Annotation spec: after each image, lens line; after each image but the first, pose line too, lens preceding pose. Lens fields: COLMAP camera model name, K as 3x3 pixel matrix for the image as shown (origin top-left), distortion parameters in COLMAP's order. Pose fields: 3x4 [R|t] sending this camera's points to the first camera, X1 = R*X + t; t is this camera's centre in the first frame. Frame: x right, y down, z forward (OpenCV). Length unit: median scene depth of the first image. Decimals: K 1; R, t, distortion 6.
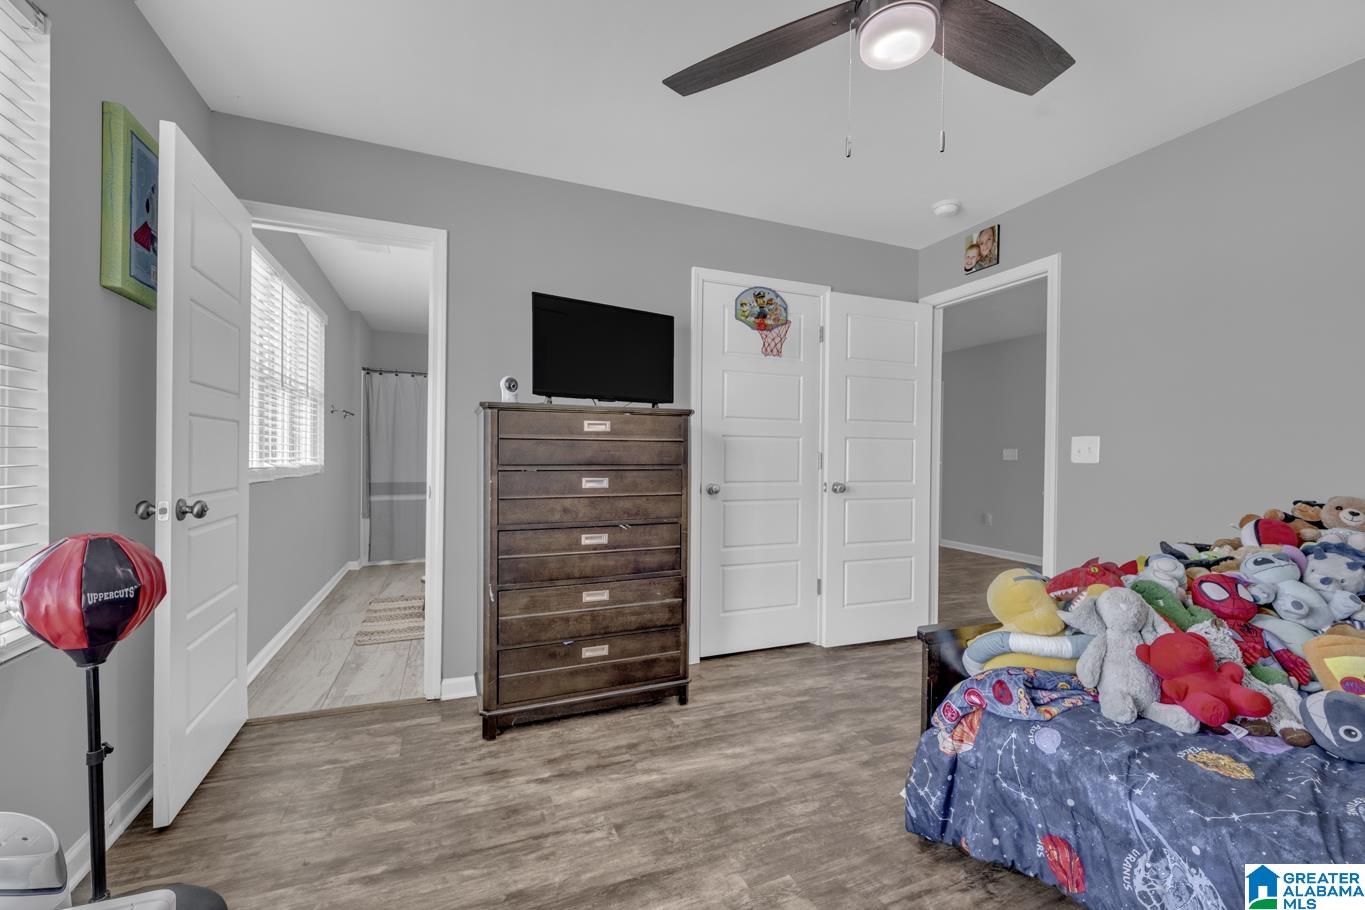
lens RADIAL K [[549.2, 0, 680.8], [0, 549.2, 454.1], [0, 0, 1]] dist [-0.001949, -0.000187]
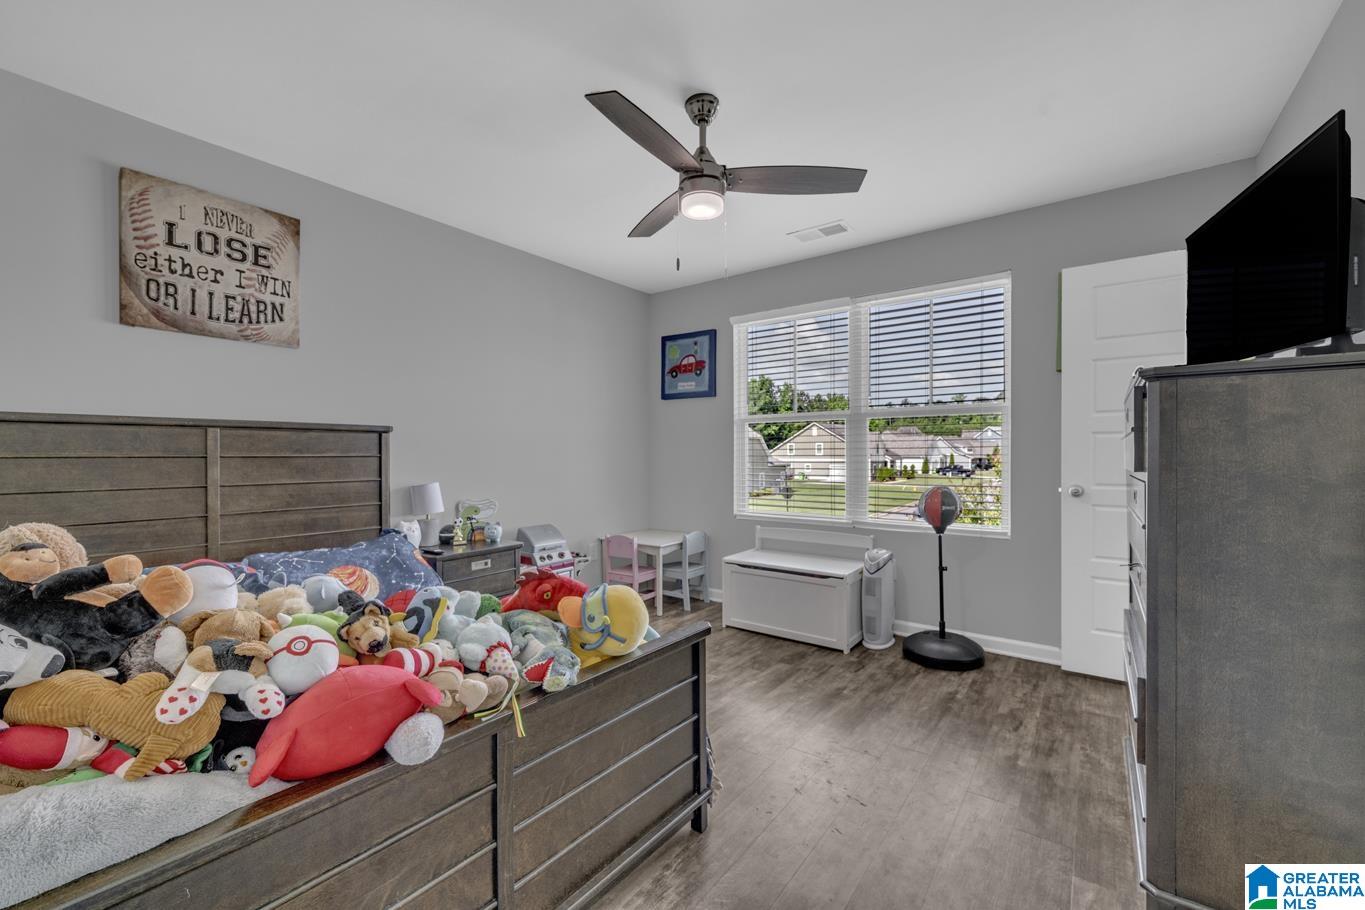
lens RADIAL K [[549.2, 0, 677.1], [0, 549.2, 456.3], [0, 0, 1]] dist [-0.001949, -0.000187]
pose [[-0.853639, 0.001471, -0.520863, 0.955117], [0.001929, 0.999998, -0.000337, -0.000984], [0.520862, -0.001293, -0.853640, 1.730046]]
